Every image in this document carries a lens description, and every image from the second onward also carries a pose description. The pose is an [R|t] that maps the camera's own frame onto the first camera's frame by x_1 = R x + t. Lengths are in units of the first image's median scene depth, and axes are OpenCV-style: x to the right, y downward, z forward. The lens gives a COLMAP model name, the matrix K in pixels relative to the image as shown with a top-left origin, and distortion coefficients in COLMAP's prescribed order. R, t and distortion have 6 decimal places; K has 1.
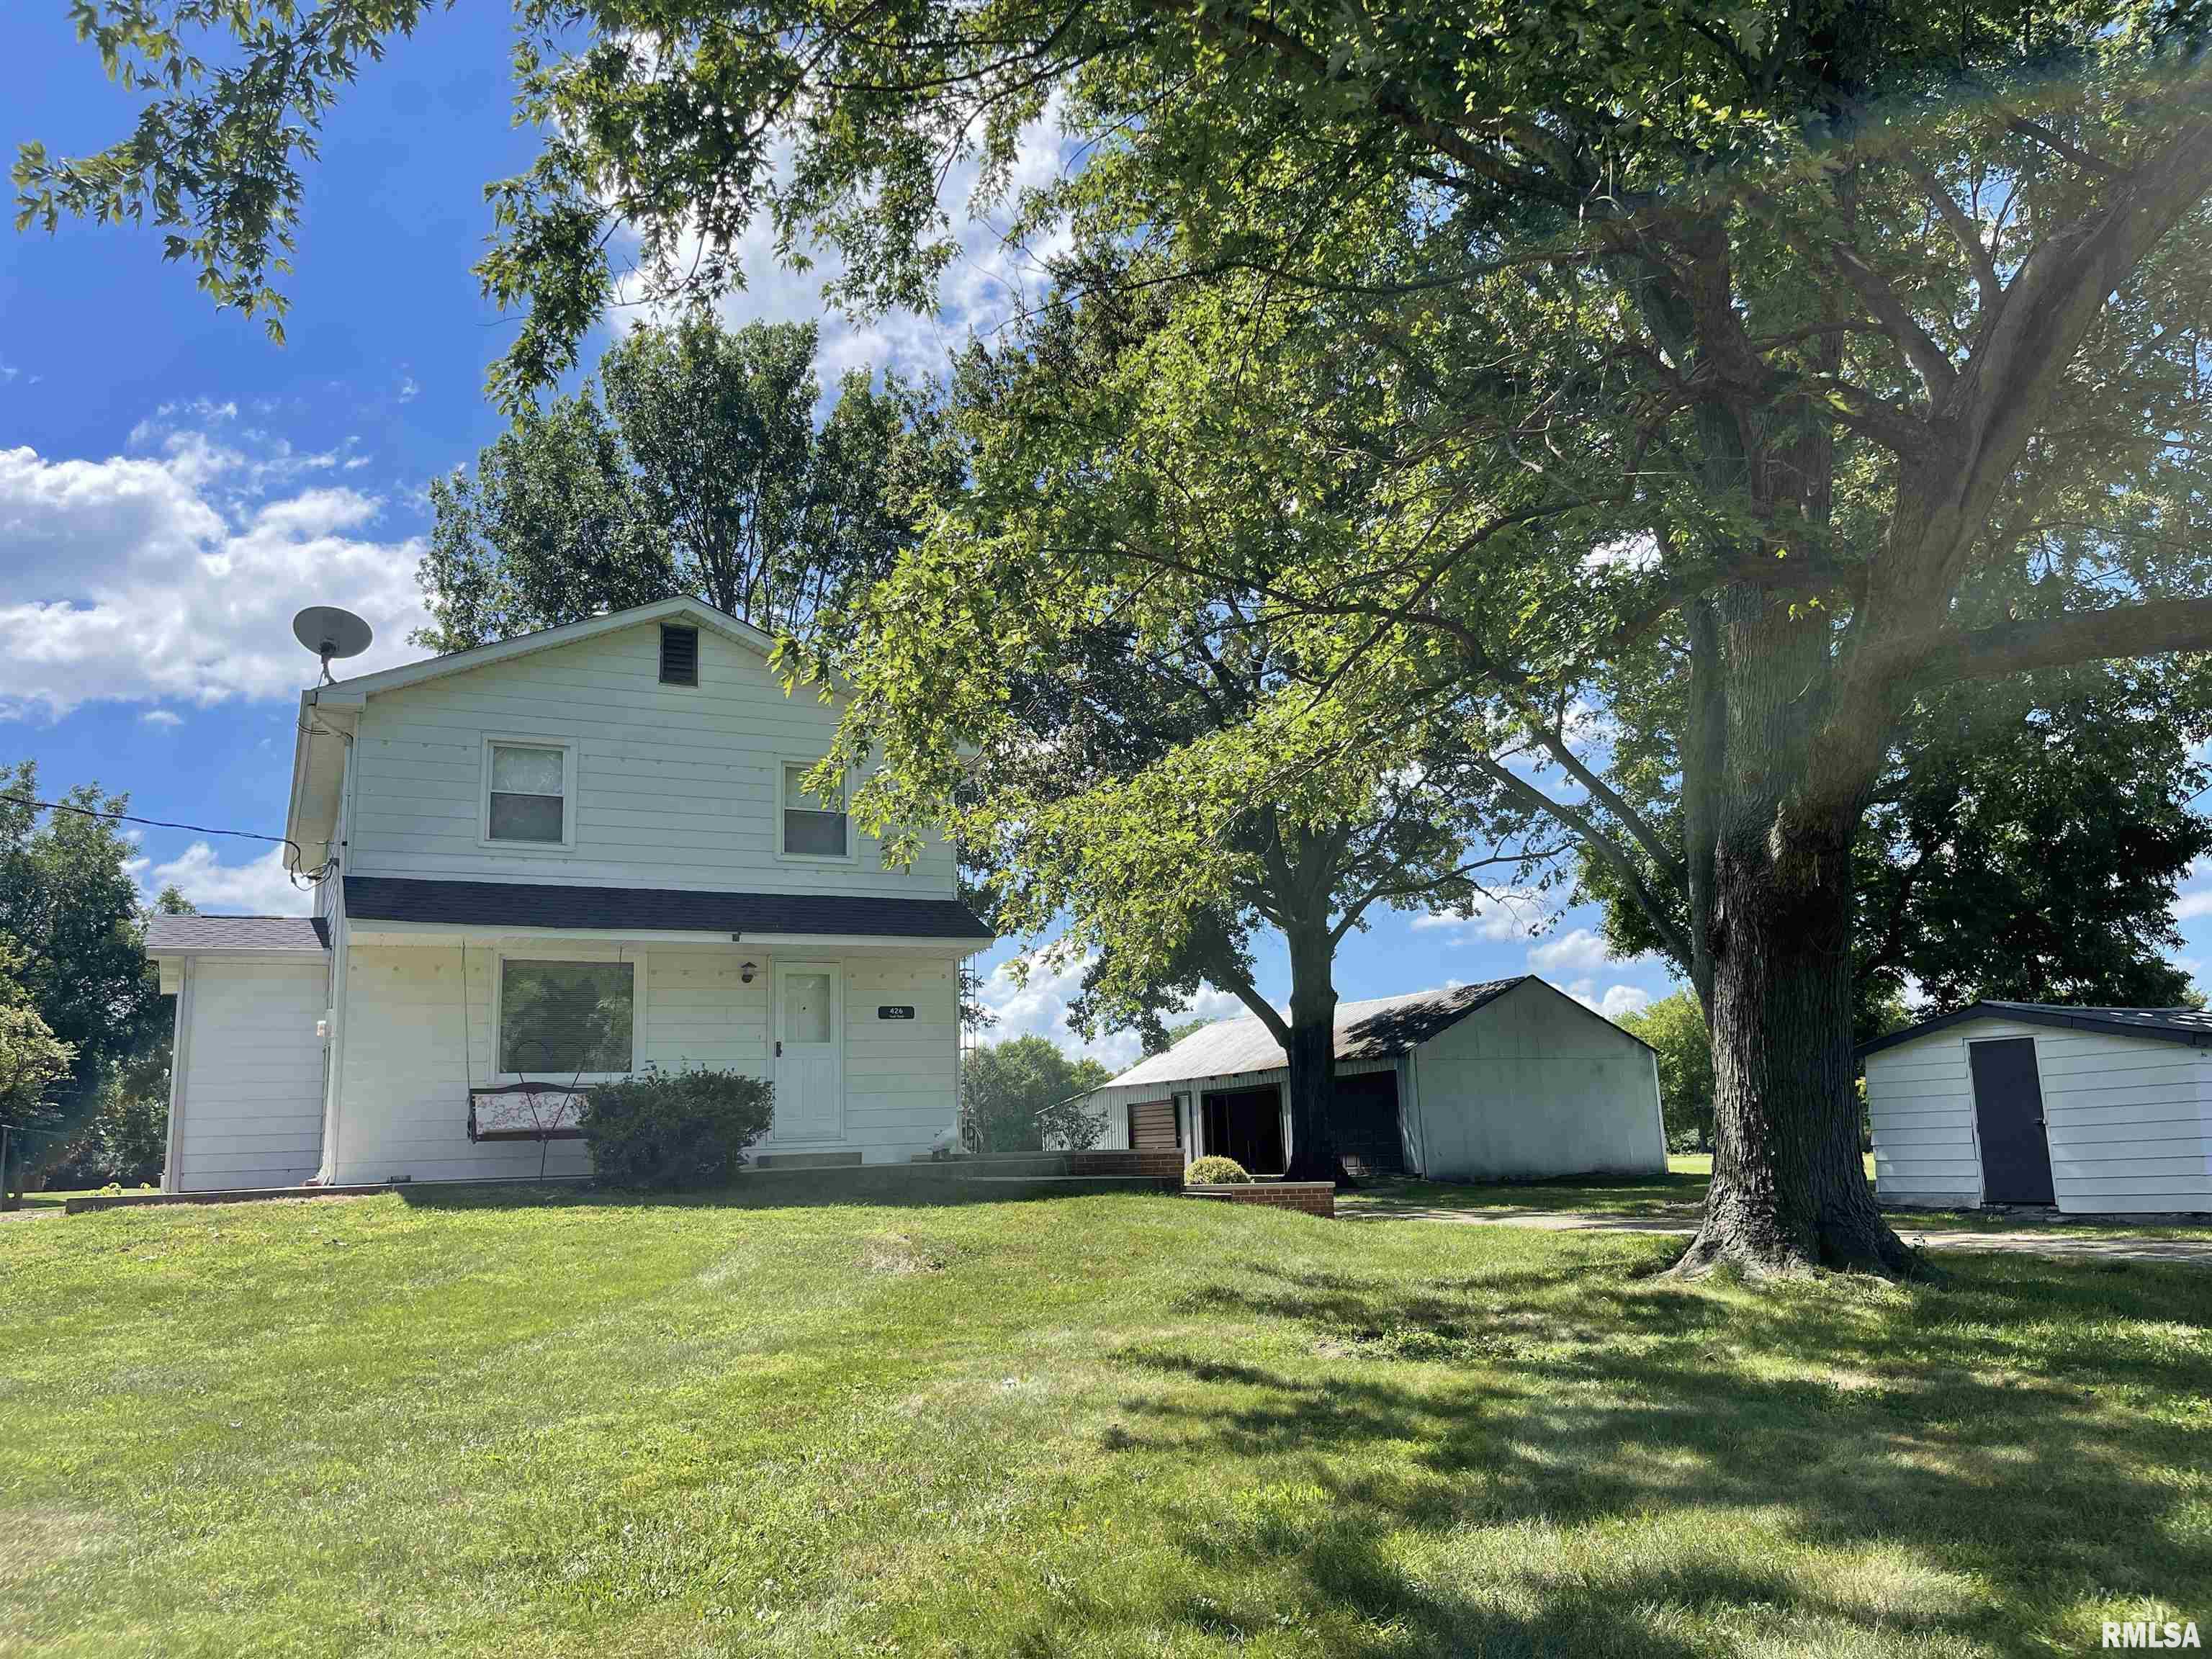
lens RADIAL K [[1666.2, 0, 1106.0], [0, 1666.2, 829.5], [0, 0, 1]] dist [0.084858, -0.107948]
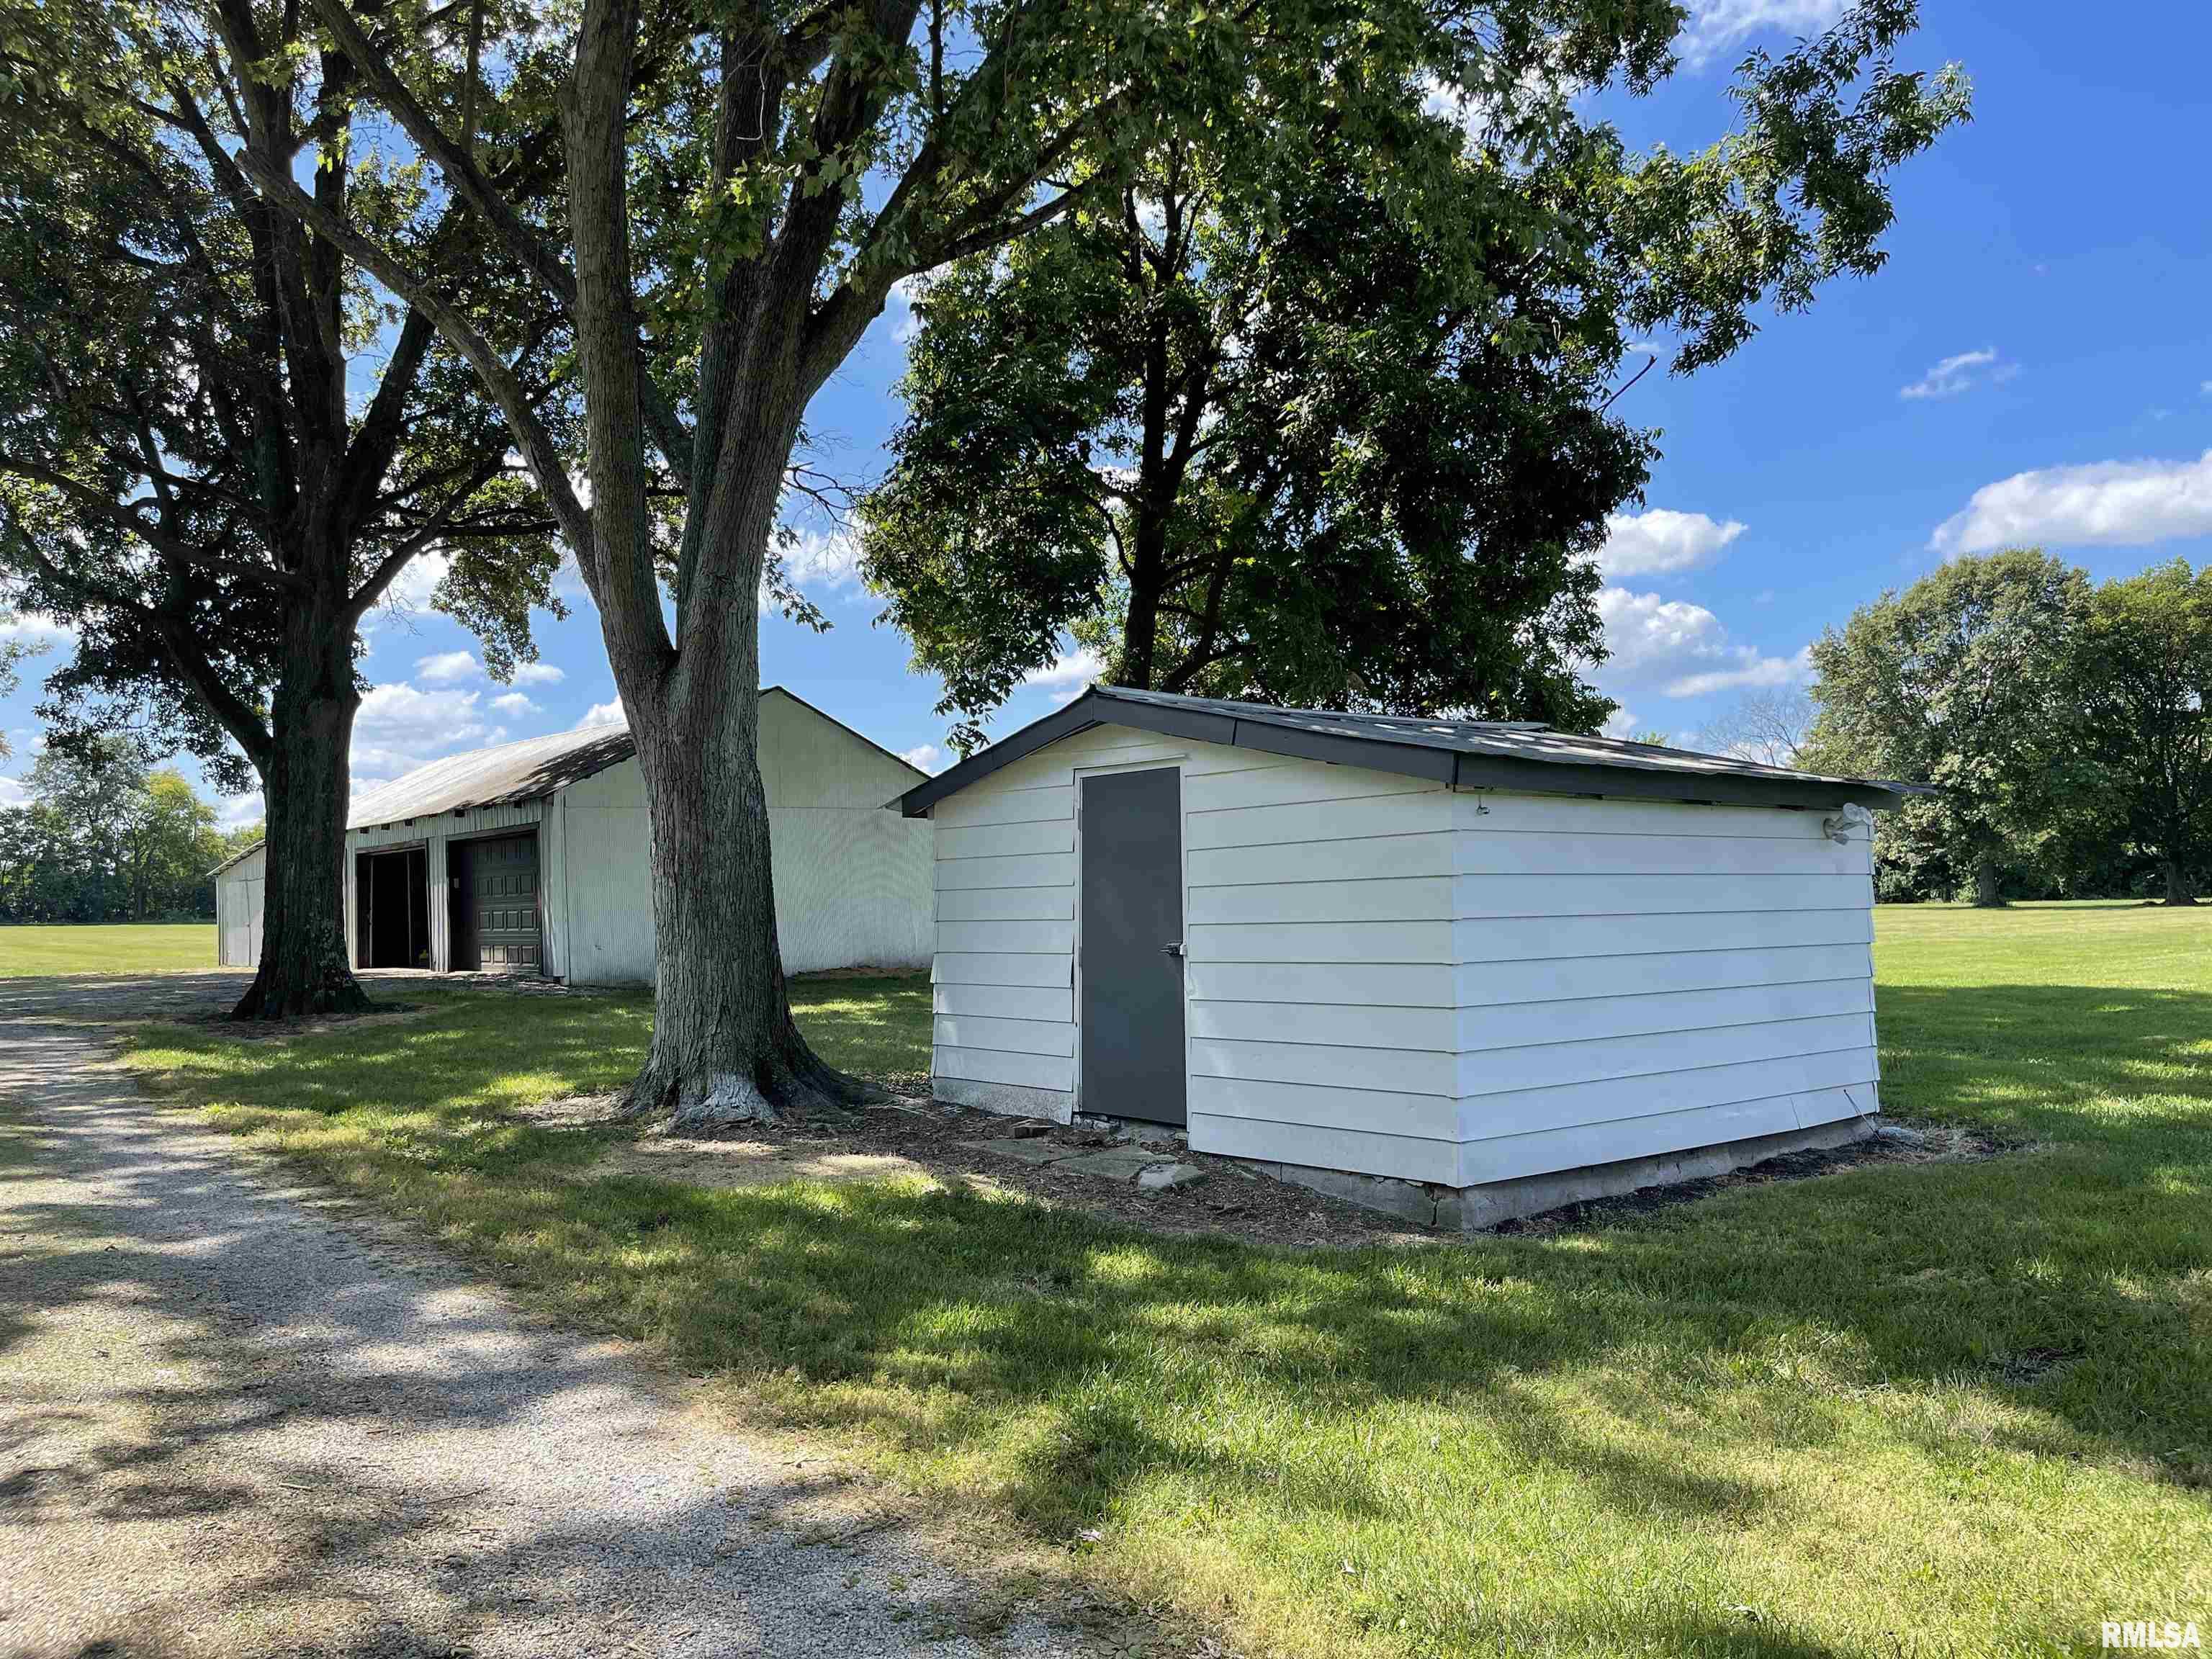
lens RADIAL K [[1666.2, 0, 1106.0], [0, 1666.2, 829.5], [0, 0, 1]] dist [0.084858, -0.107948]
pose [[0.971727, 0.013775, 0.235705, 0.408776], [-0.048576, 0.988604, 0.142487, 0.074428], [-0.231056, -0.149908, 0.961322, 0.554018]]
